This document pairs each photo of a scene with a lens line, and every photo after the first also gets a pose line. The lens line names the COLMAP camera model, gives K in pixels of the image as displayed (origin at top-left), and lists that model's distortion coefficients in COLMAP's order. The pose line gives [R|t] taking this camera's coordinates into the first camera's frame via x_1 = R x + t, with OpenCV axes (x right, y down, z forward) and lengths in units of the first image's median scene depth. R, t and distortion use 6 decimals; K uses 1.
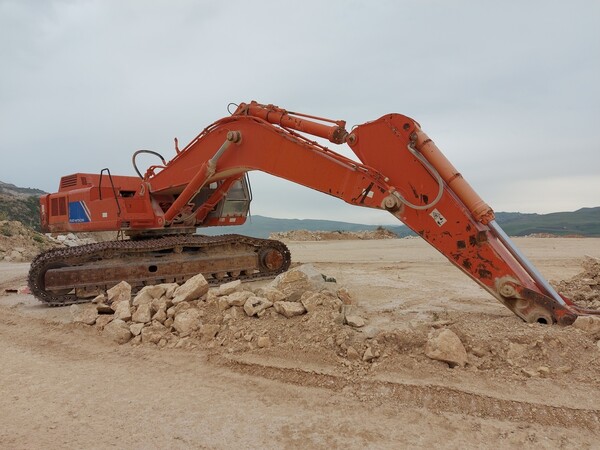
lens RADIAL K [[427.3, 0, 302.6], [0, 427.3, 228.9], [0, 0, 1]] dist [0.117103, -0.127395]
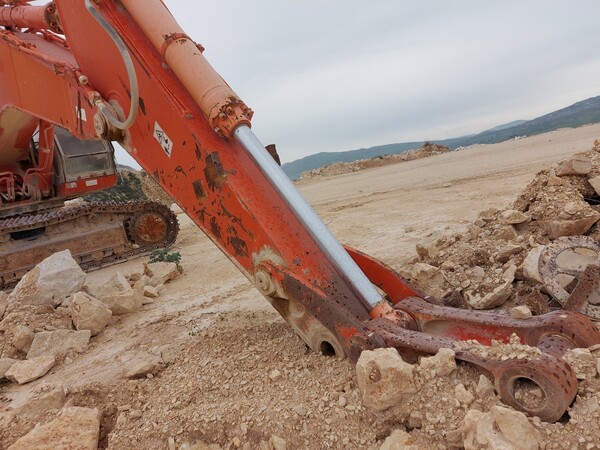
lens RADIAL K [[427.3, 0, 302.6], [0, 427.3, 228.9], [0, 0, 1]] dist [0.117103, -0.127395]
pose [[0.972024, -0.150032, -0.180719, 0.327707], [0.175397, 0.975385, 0.133640, 0.020777], [0.156221, -0.161599, 0.974413, 0.326074]]
